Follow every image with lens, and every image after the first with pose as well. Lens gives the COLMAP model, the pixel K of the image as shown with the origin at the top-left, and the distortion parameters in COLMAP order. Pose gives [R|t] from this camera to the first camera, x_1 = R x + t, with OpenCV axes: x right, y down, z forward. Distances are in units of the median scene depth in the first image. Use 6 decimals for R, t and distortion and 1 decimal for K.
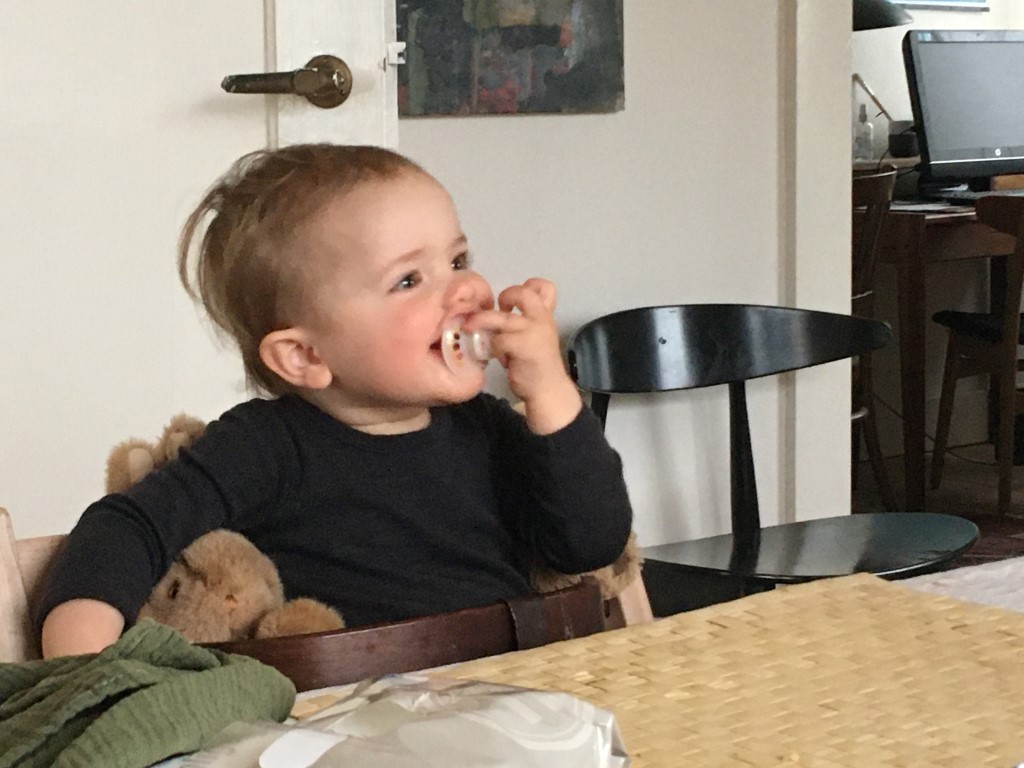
lens RADIAL K [[2274.5, 0, 492.7], [0, 2274.5, 384.4], [0, 0, 1]] dist [-0.008149, 0.738589]
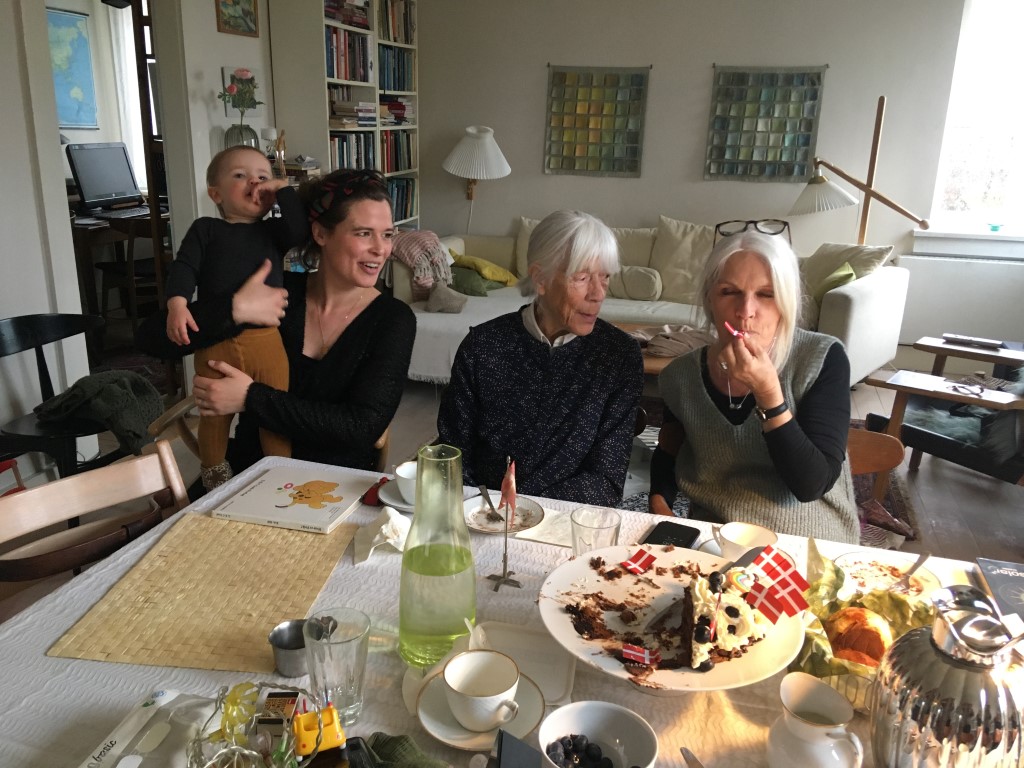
lens RADIAL K [[867.3, 0, 509.3], [0, 867.3, 387.0], [0, 0, 1]] dist [0.129230, -0.203310]
pose [[0.795307, -0.145568, 0.588470, -0.057552], [0.039208, 0.981060, 0.189693, -0.120204], [-0.604937, -0.127791, 0.785952, -0.063334]]
